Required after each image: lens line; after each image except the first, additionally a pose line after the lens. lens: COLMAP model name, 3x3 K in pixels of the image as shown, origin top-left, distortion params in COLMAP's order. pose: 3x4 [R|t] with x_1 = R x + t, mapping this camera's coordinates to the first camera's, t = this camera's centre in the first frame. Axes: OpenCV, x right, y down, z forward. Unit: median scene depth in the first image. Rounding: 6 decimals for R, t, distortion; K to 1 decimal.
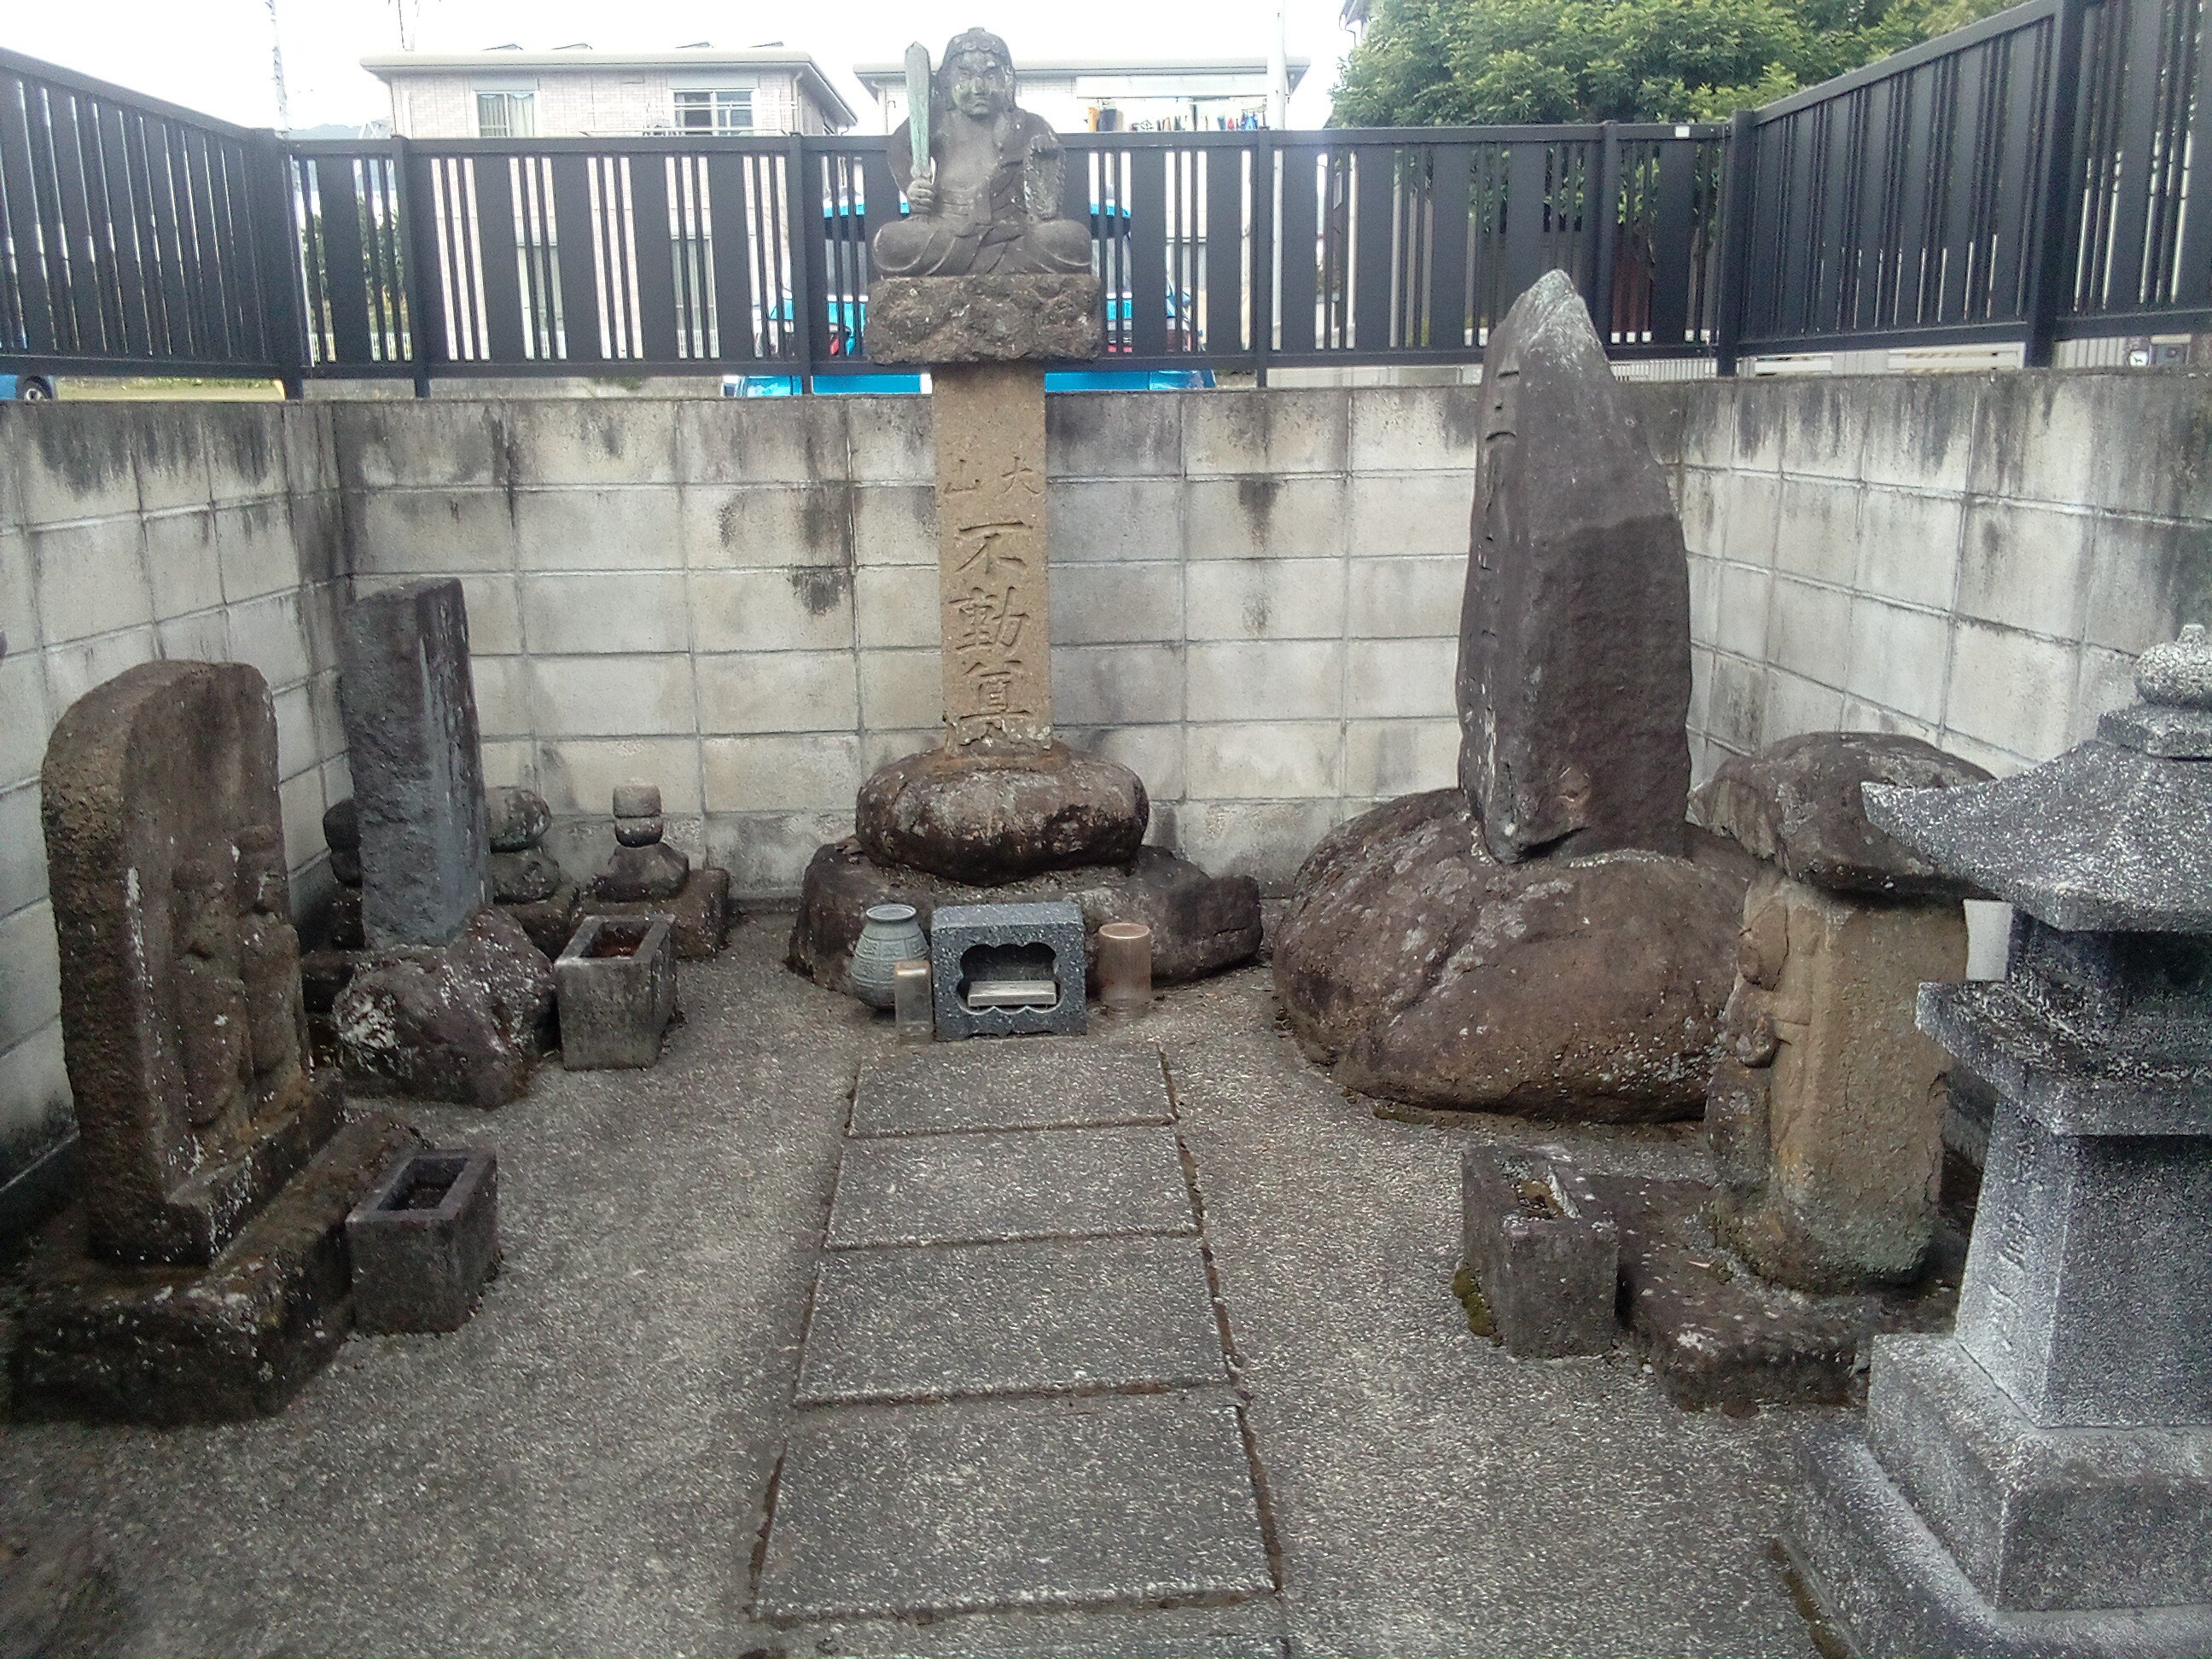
lens RADIAL K [[1845.2, 0, 1107.9], [0, 1845.2, 826.9], [0, 0, 1]] dist [0.078761, -0.098294]
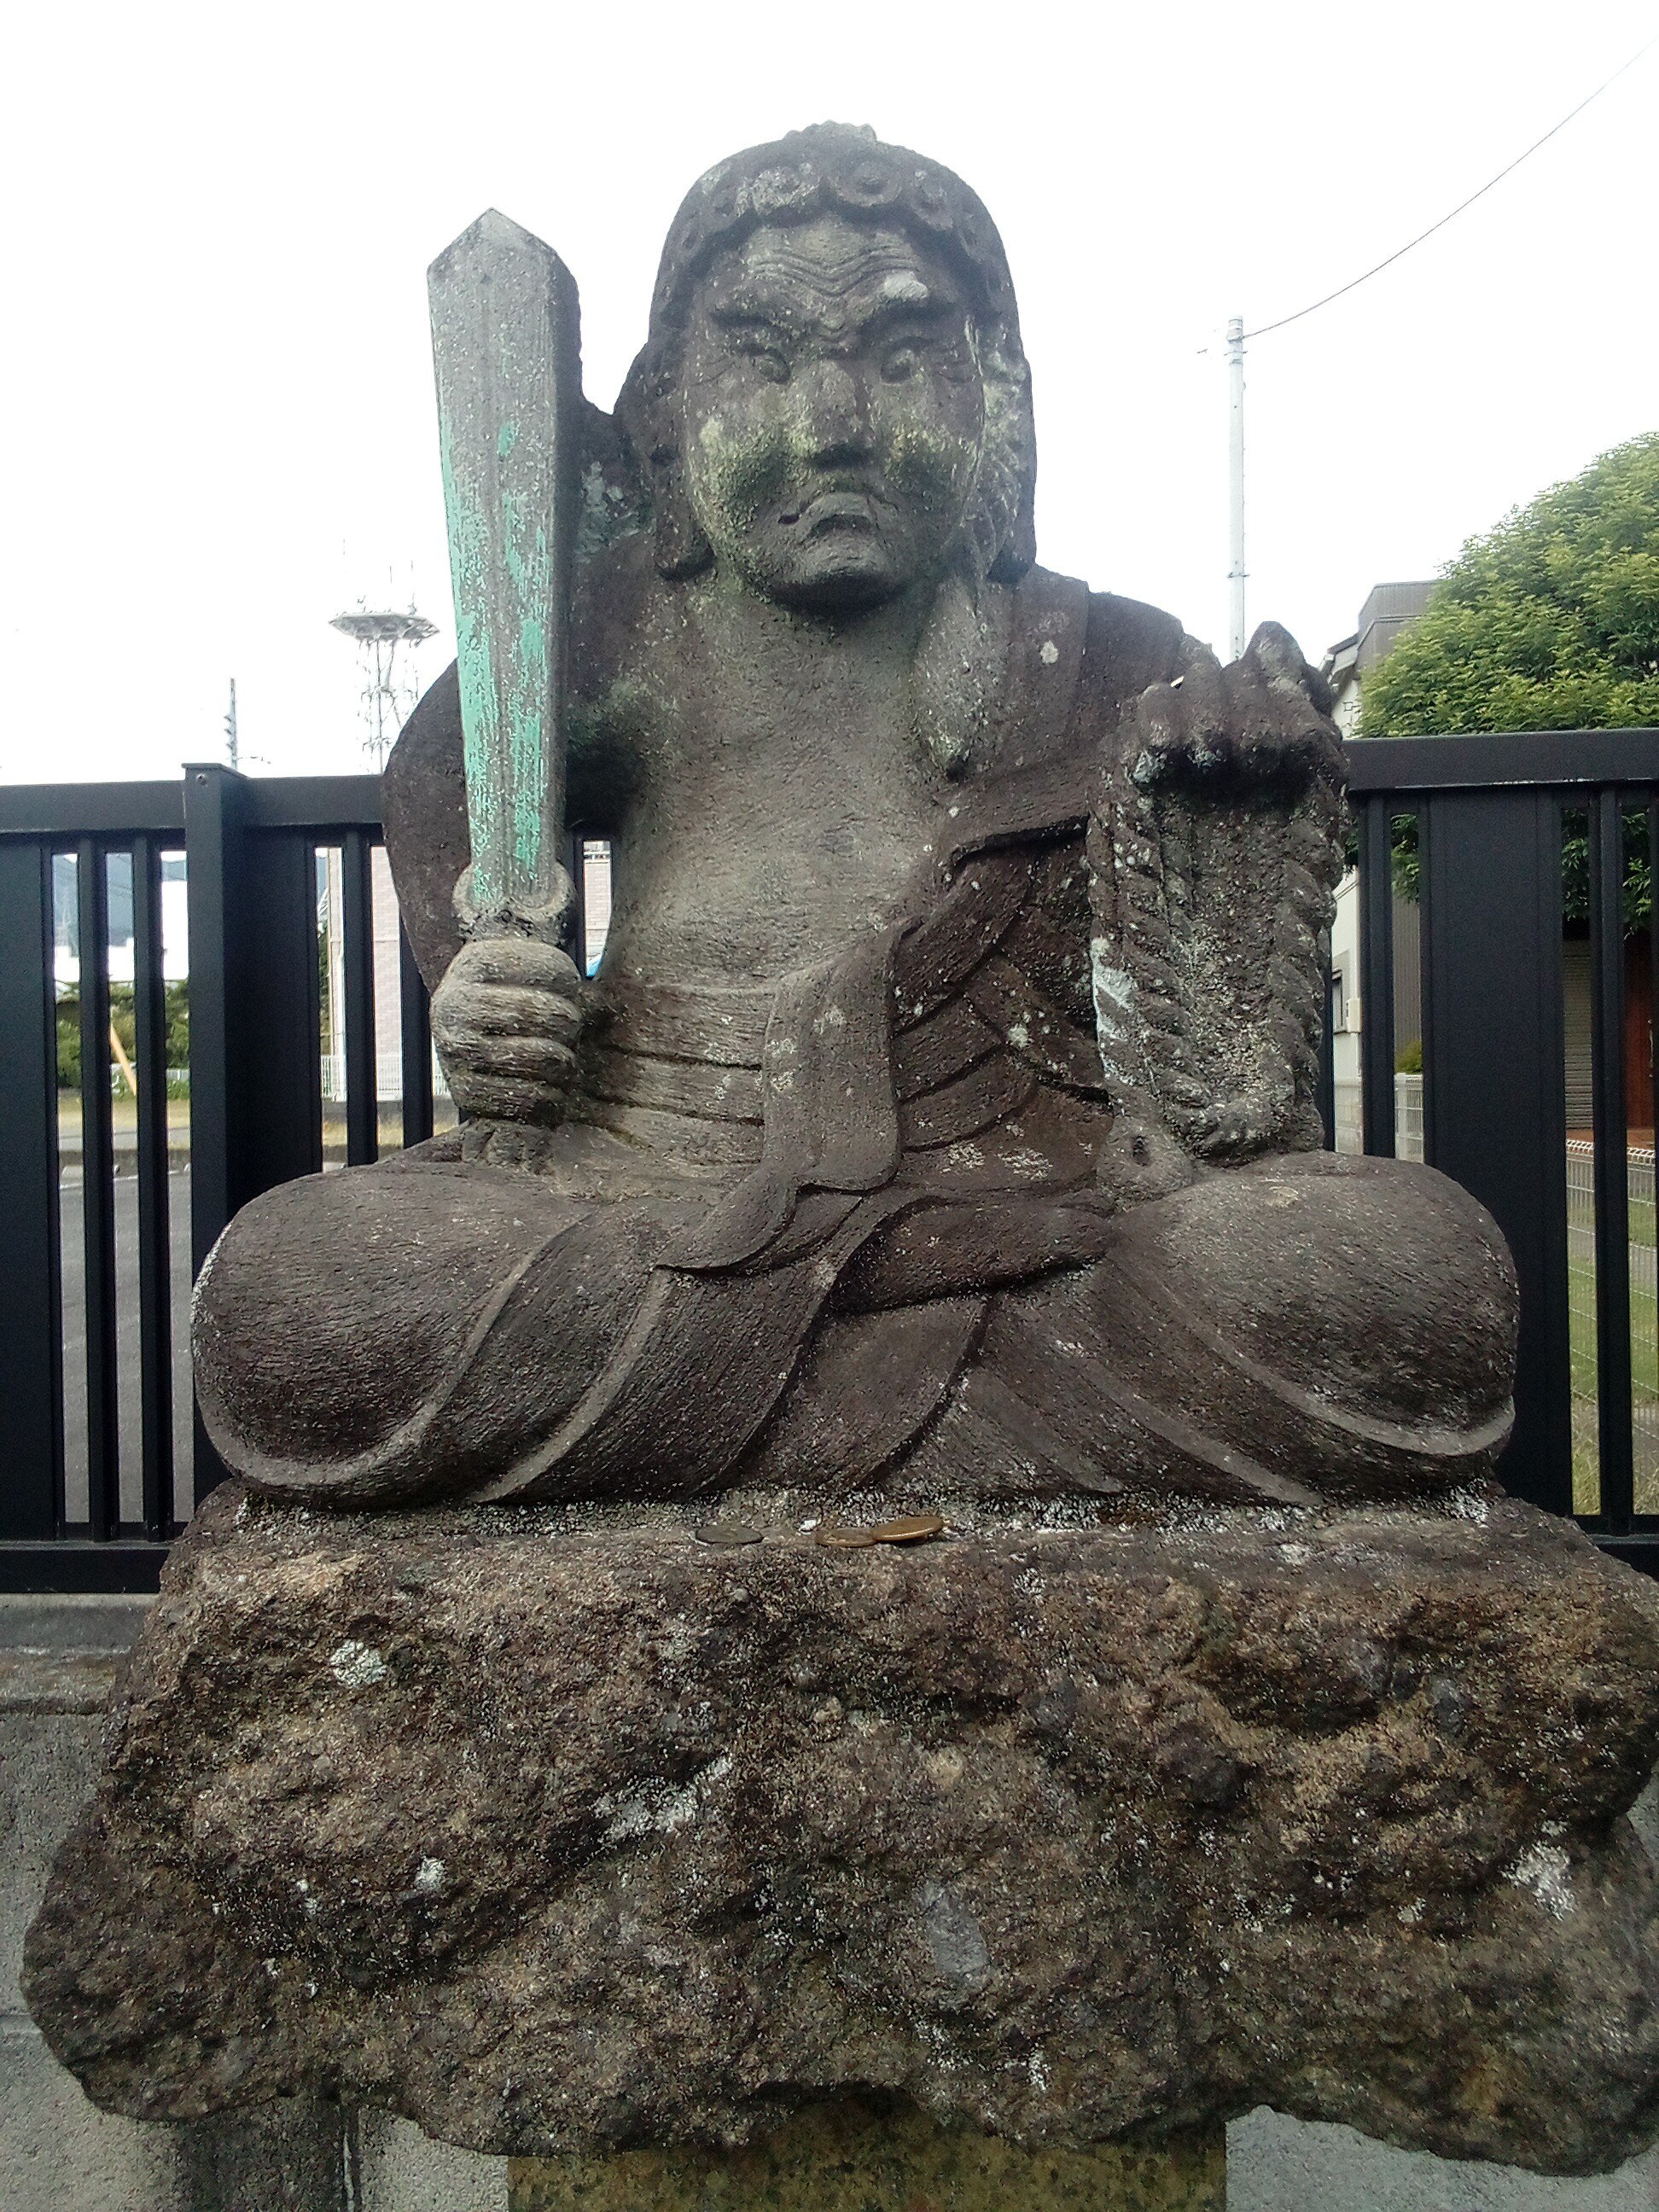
lens RADIAL K [[1845.2, 0, 834.9], [0, 1845.2, 1127.3], [0, 0, 1]] dist [0.078761, -0.098294]
pose [[0.994321, -0.002501, -0.106397, -0.043721], [-0.019571, 0.978378, -0.205895, -0.255366], [0.104612, 0.206808, 0.972773, 0.724764]]
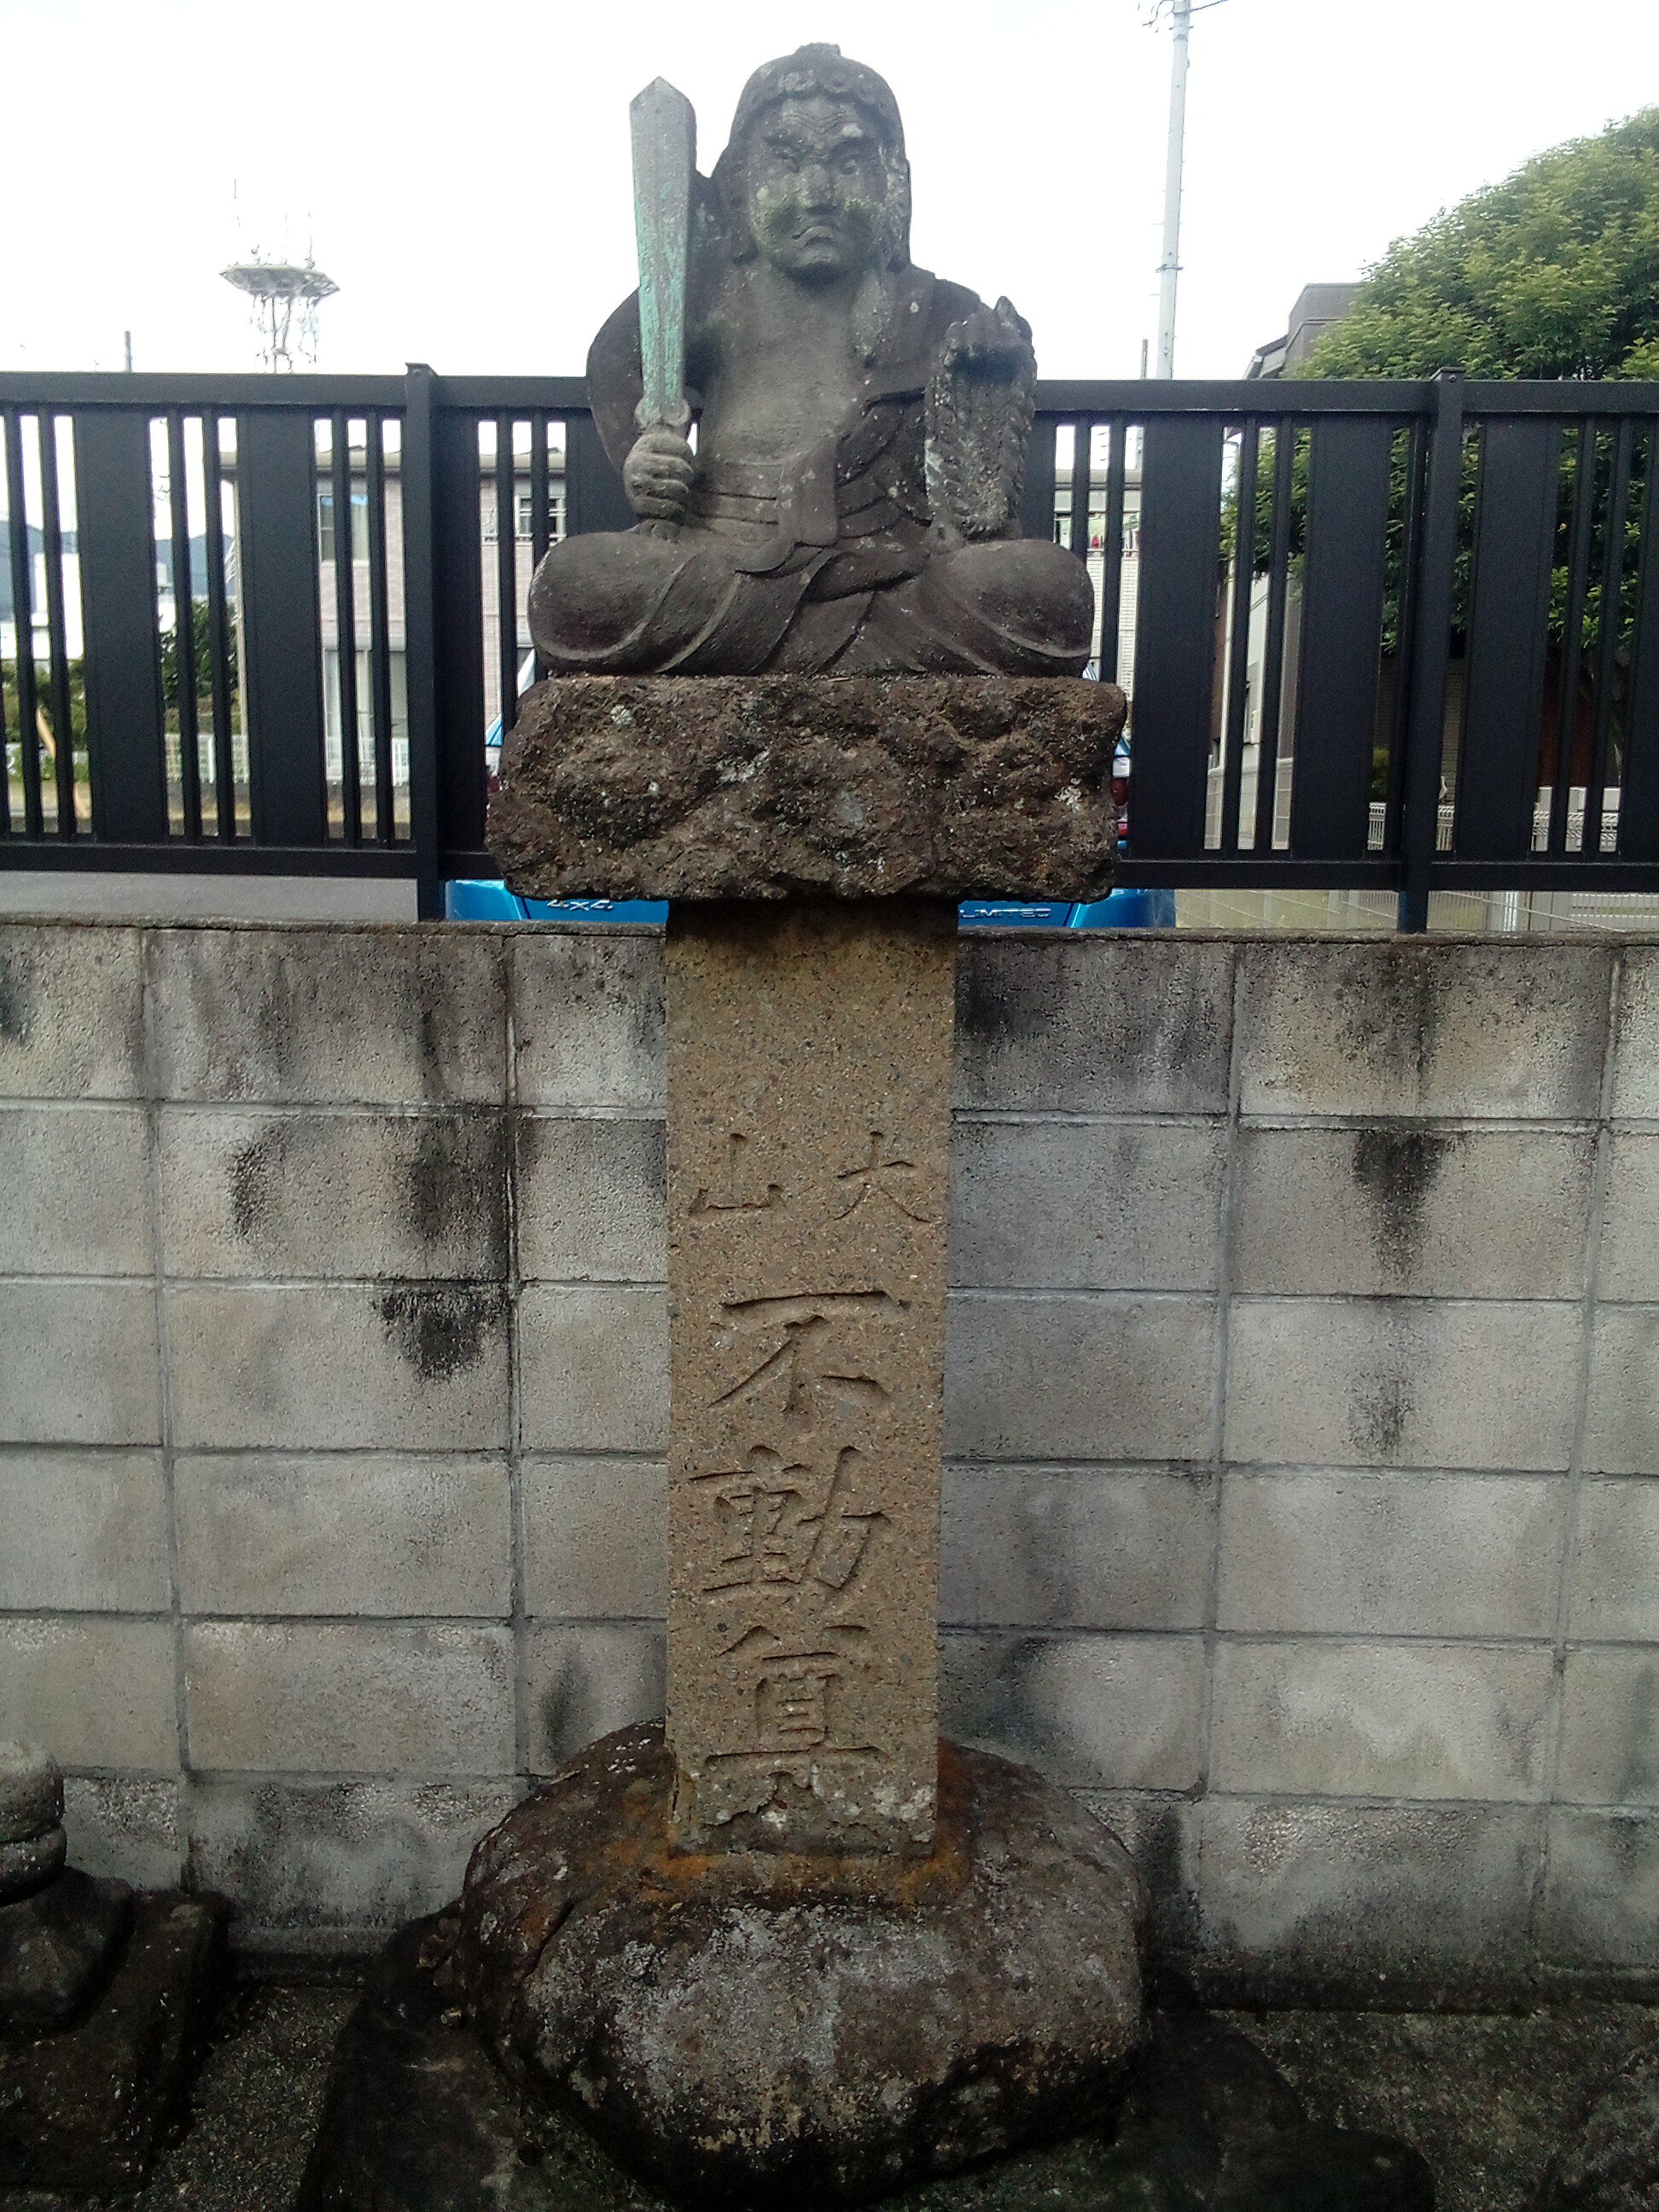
lens RADIAL K [[1845.2, 0, 838.1], [0, 1845.2, 1115.8], [0, 0, 1]] dist [0.078761, -0.098294]
pose [[0.997883, 0.036272, -0.053978, -0.032236], [-0.039661, 0.997220, -0.063081, -0.157752], [0.051540, 0.065089, 0.996548, 0.539787]]
